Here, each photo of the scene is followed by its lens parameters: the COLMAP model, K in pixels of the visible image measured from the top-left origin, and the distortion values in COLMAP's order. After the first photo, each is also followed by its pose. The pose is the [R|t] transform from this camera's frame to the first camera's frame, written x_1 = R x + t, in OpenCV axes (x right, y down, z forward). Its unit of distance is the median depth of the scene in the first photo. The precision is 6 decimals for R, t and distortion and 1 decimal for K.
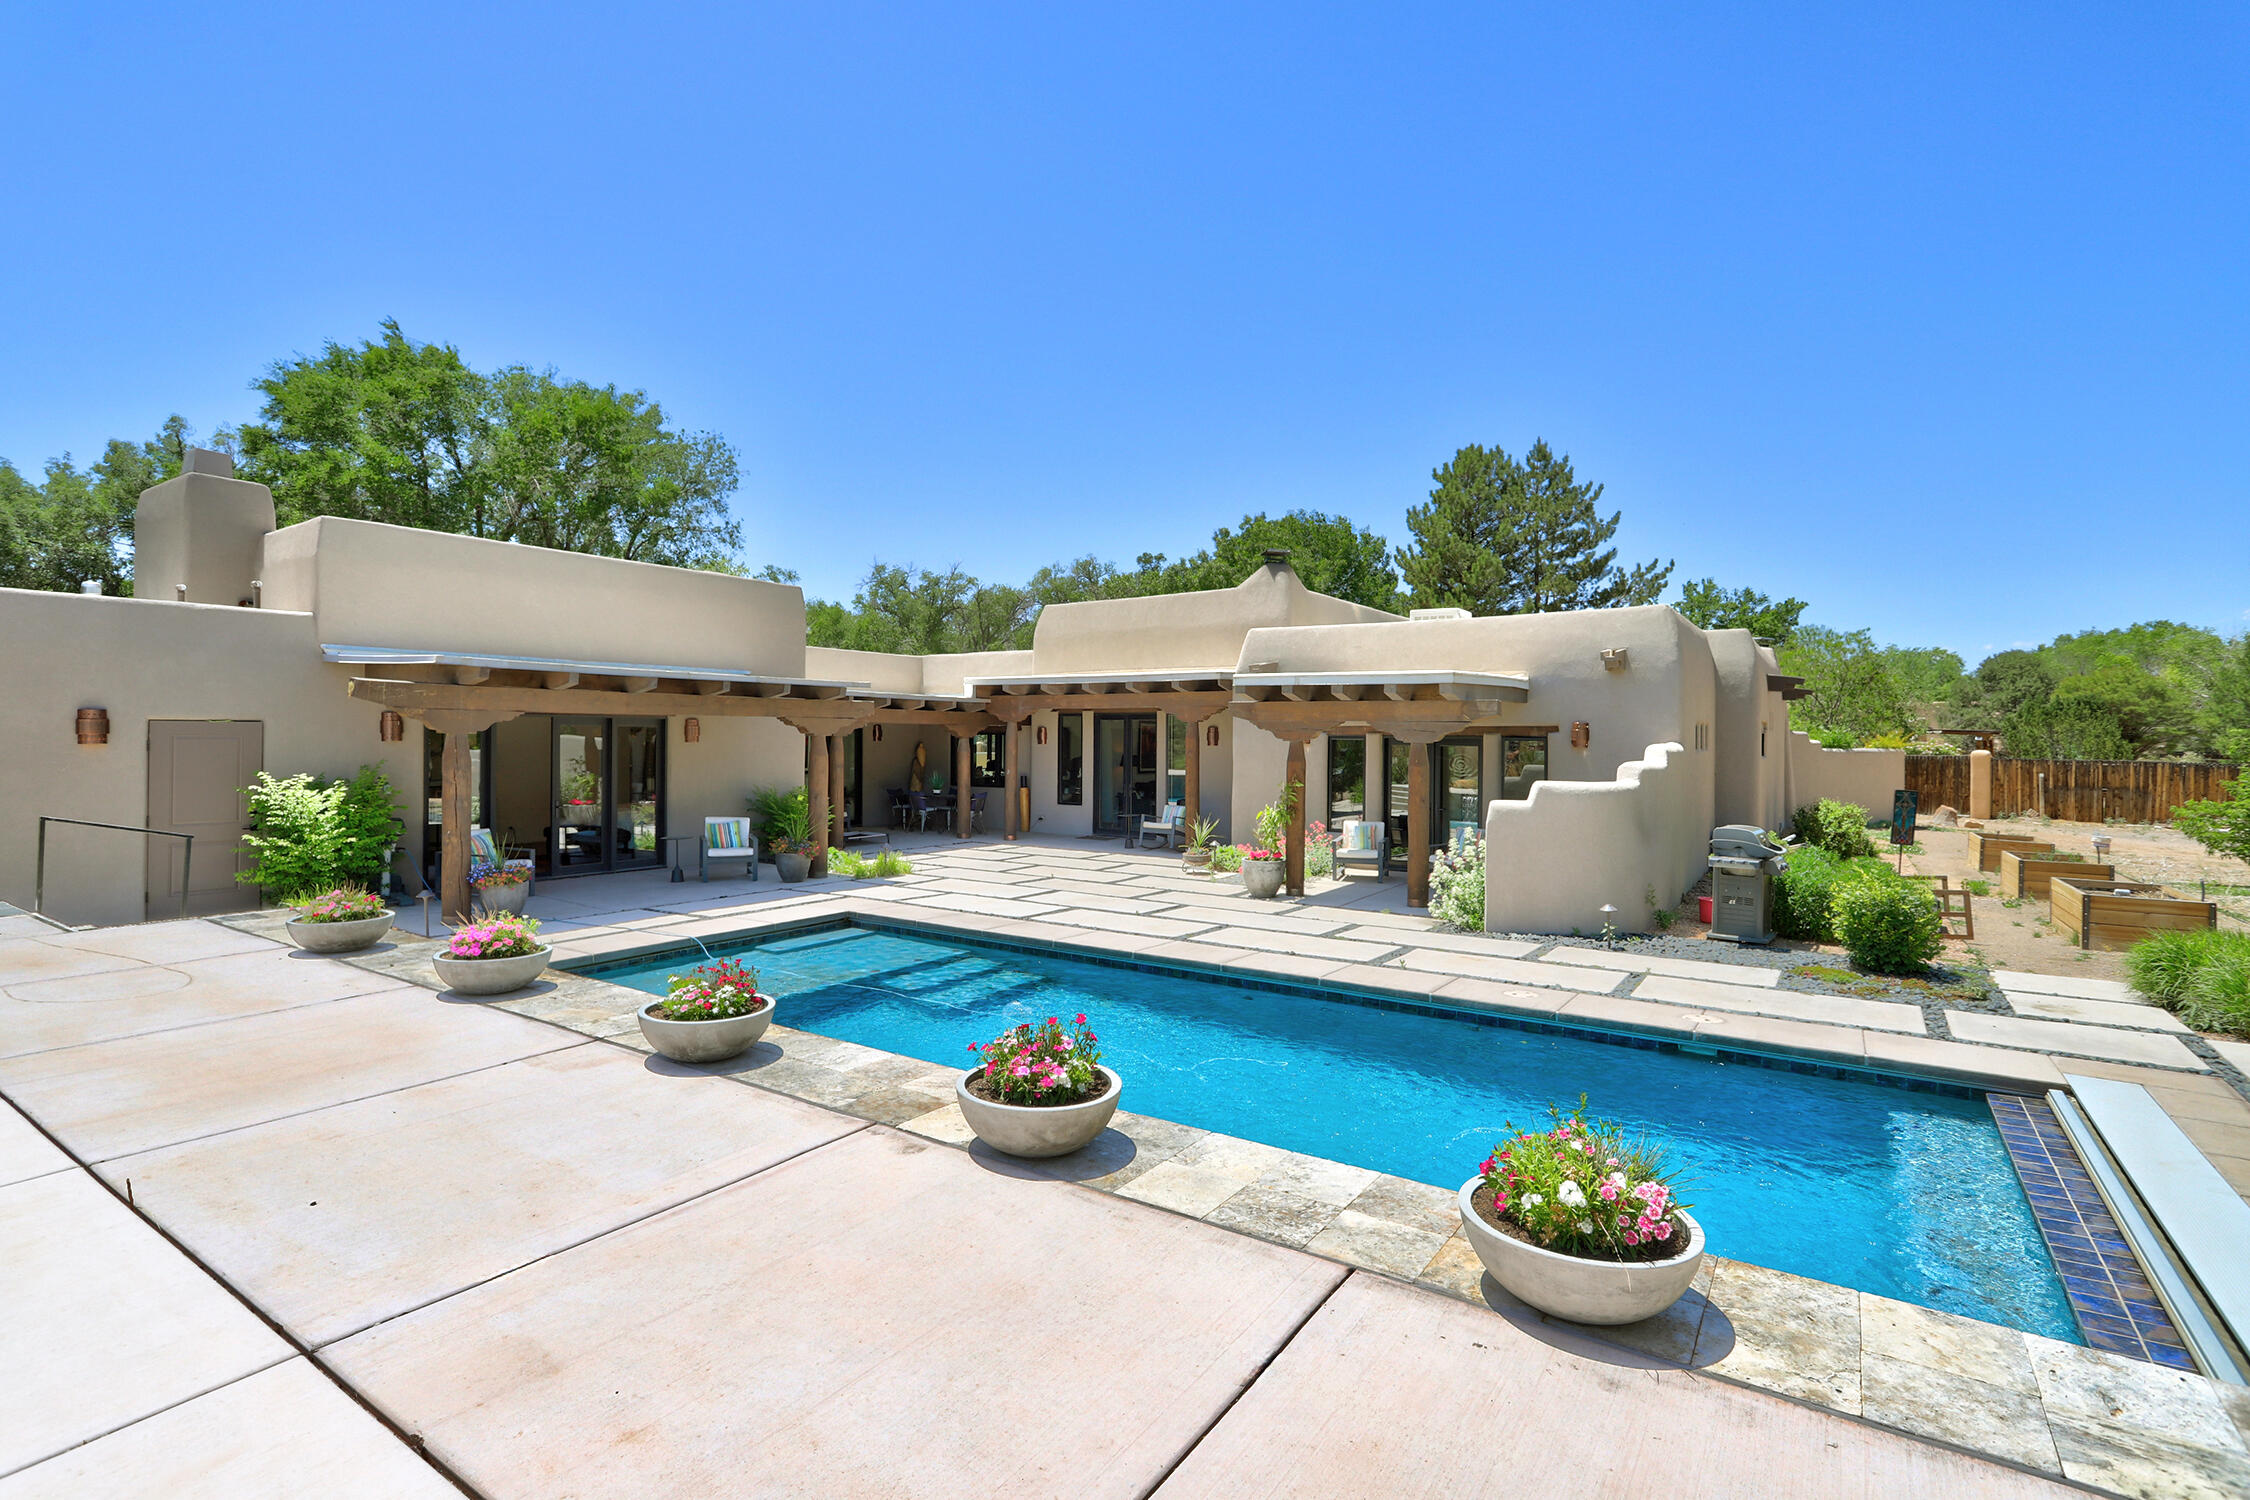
lens RADIAL K [[1114.7, 0, 1115.3], [0, 1114.7, 718.2], [0, 0, 1]] dist [-0.004145, 0.000762]
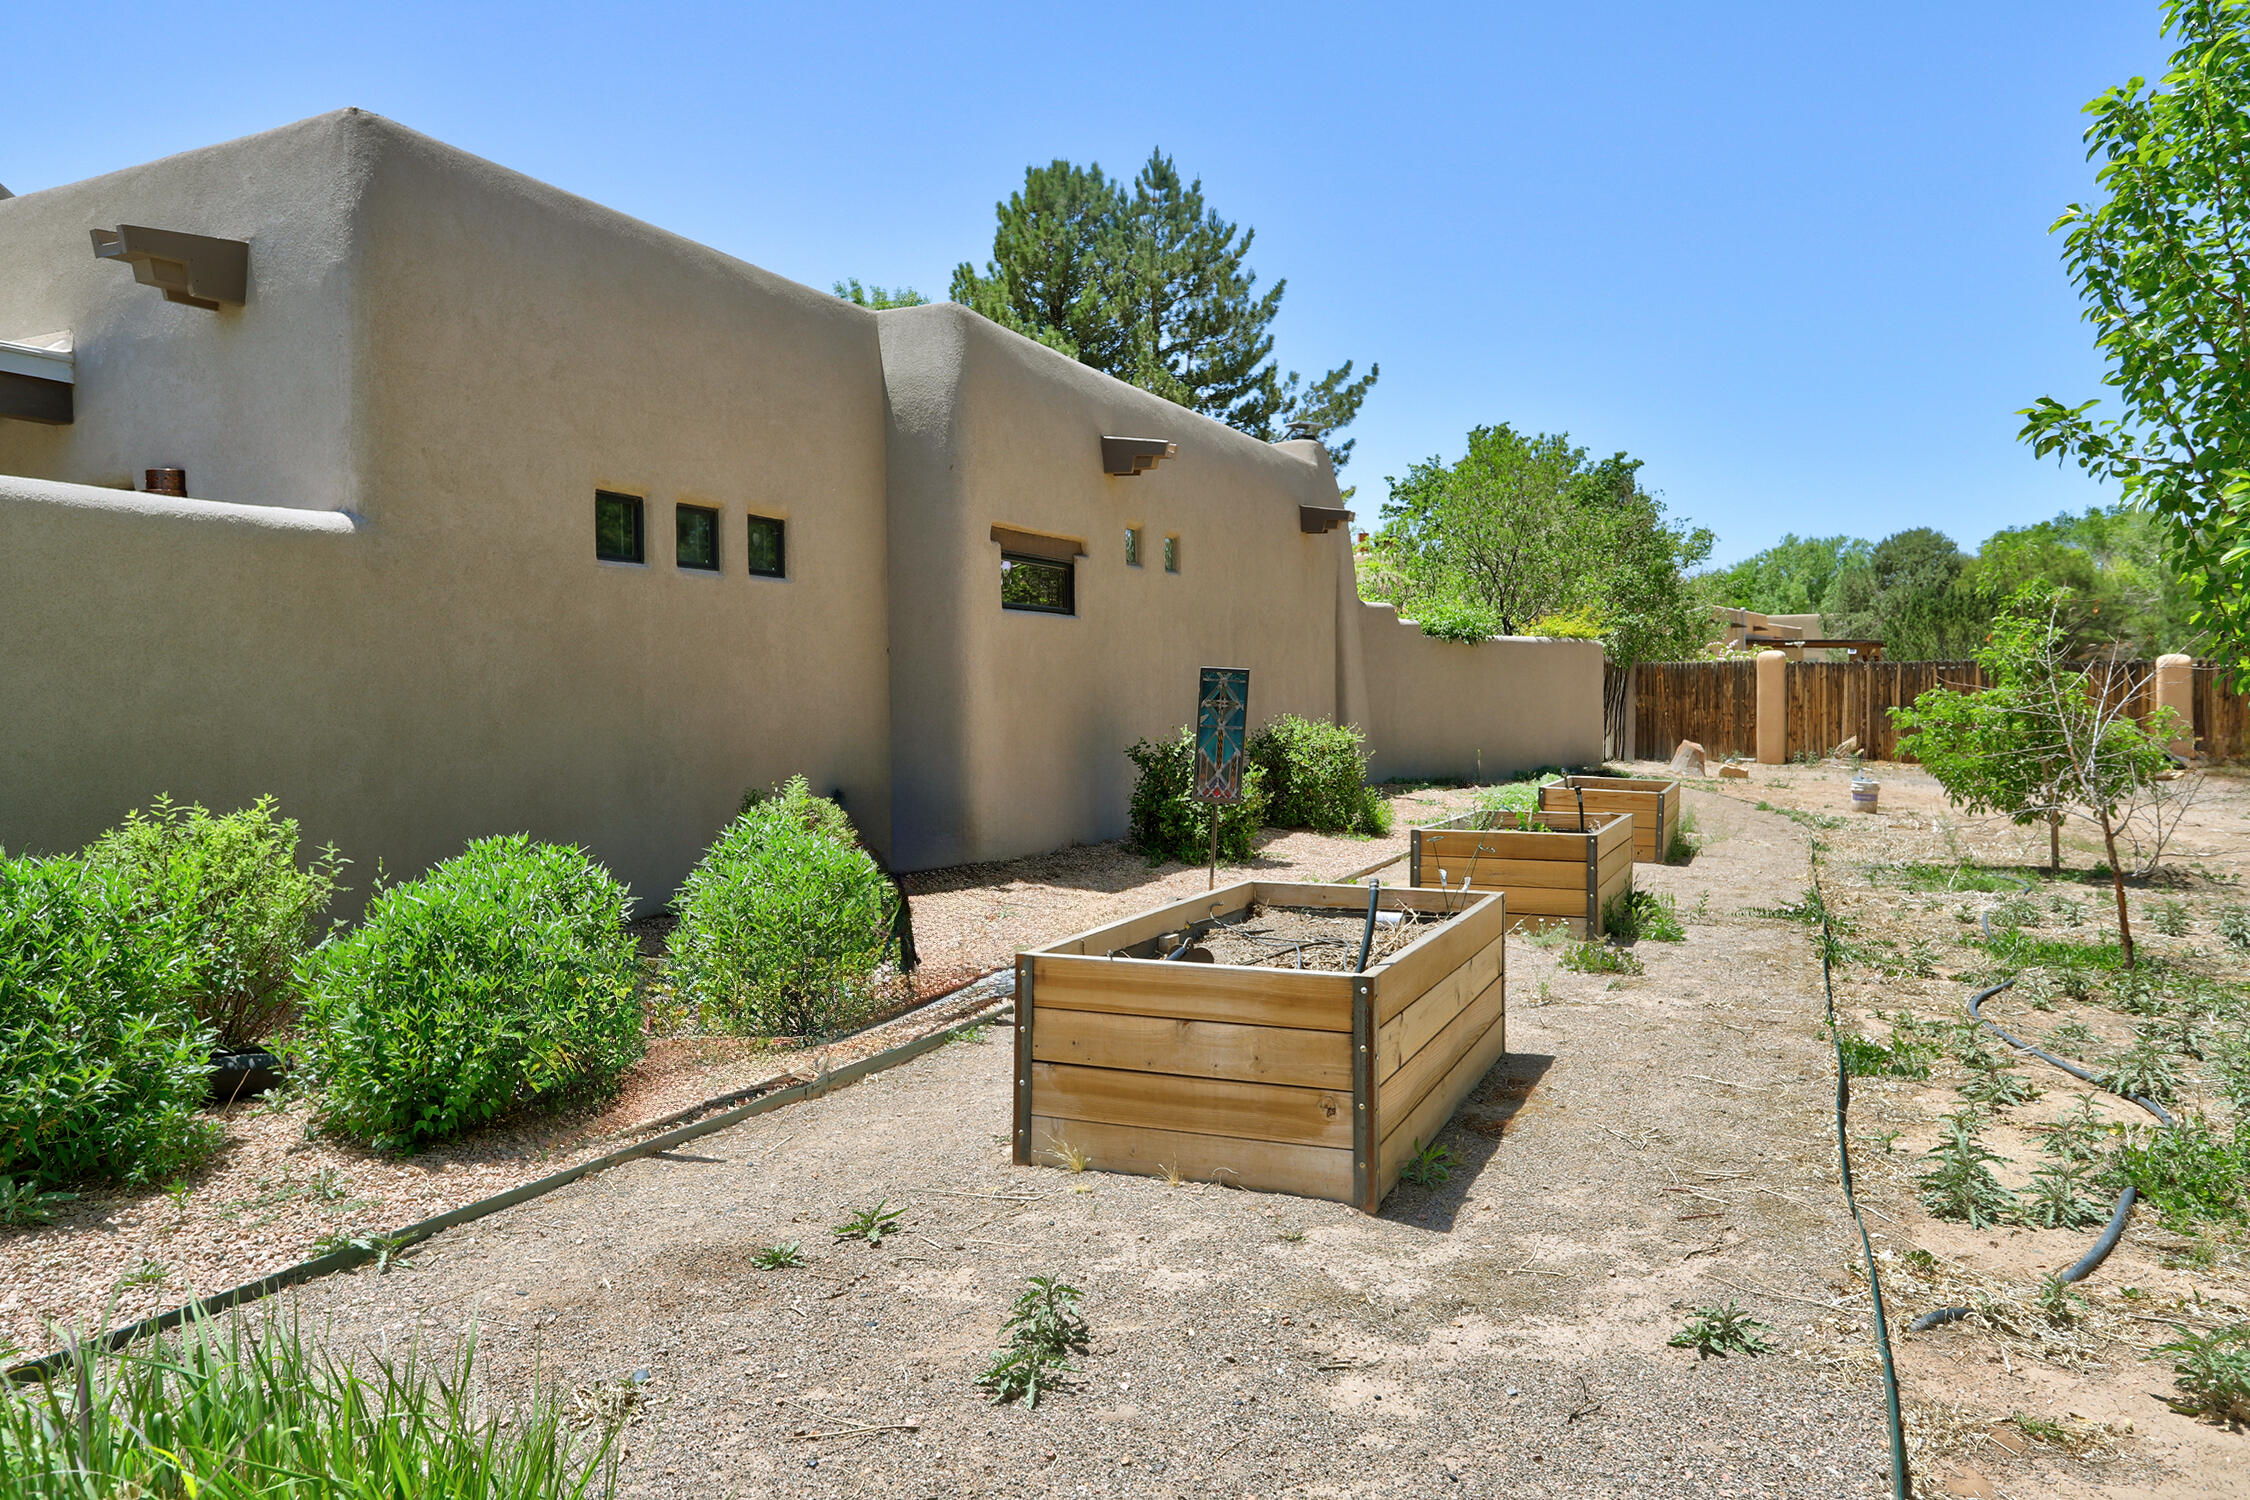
lens RADIAL K [[1580.8, 0, 1125.0], [0, 1580.8, 750.0], [0, 0, 1]] dist [-0.004721, -0.003946]
pose [[0.984210, -0.025123, 0.175210, 0.208068], [0.015884, 0.998418, 0.053936, 0.022910], [-0.176288, -0.050301, 0.983053, 0.158974]]
